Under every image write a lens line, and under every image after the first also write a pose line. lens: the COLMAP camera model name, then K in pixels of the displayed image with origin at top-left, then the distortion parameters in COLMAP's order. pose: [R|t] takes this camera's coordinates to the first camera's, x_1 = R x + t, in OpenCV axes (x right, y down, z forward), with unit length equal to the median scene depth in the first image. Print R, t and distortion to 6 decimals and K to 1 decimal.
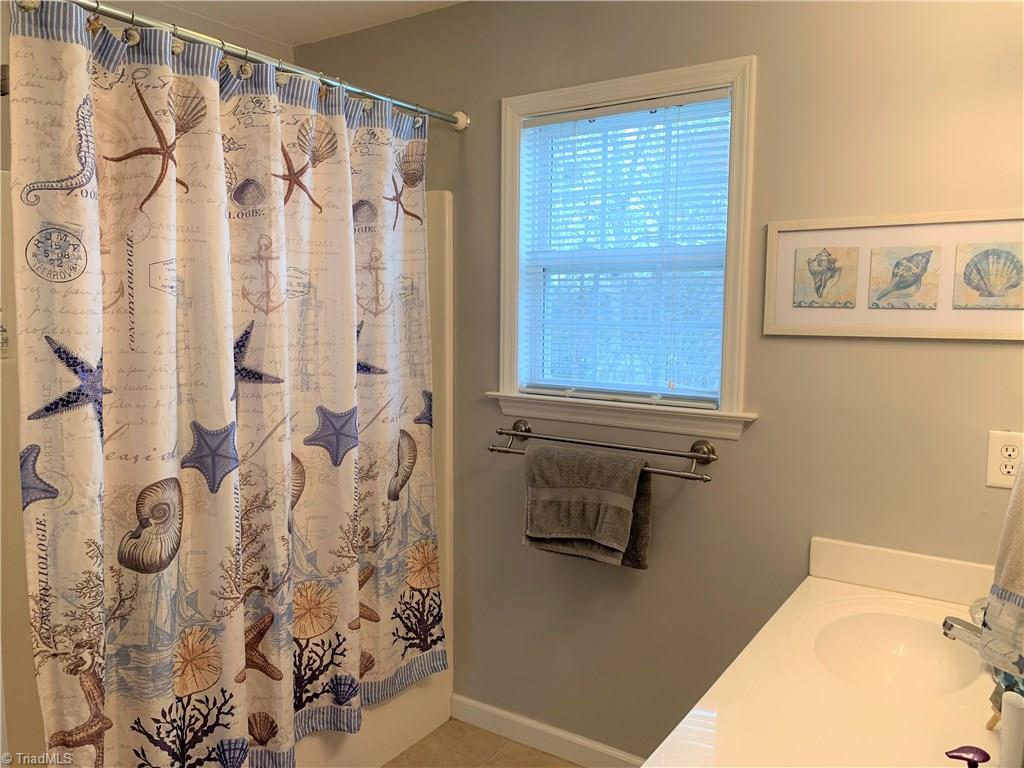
lens RADIAL K [[774.0, 0, 513.2], [0, 774.0, 380.0], [0, 0, 1]] dist [0.006101, 0.003738]
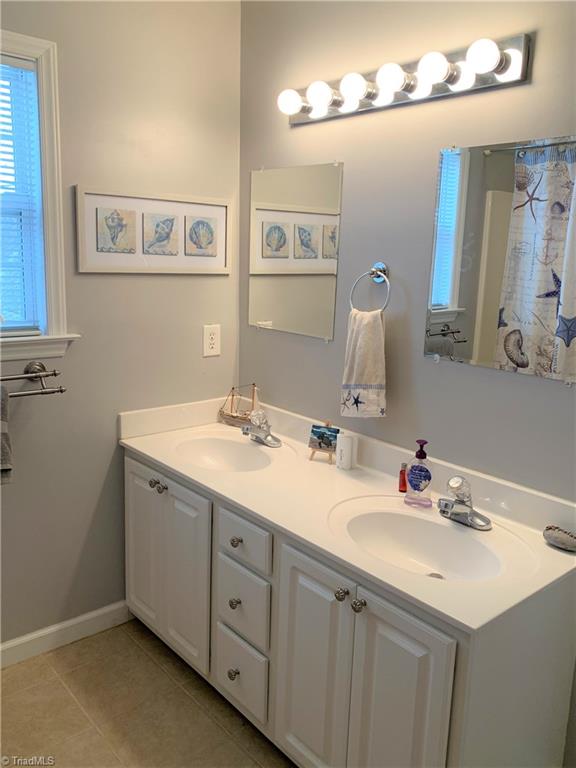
lens RADIAL K [[634.5, 0, 289.0], [0, 634.5, 385.3], [0, 0, 1]] dist [-0.010524, -0.012550]
pose [[0.247855, -0.187446, 0.950491, -0.694590], [0.058938, 0.982204, 0.178331, -0.044778], [-0.967003, 0.011820, 0.254492, 0.421643]]
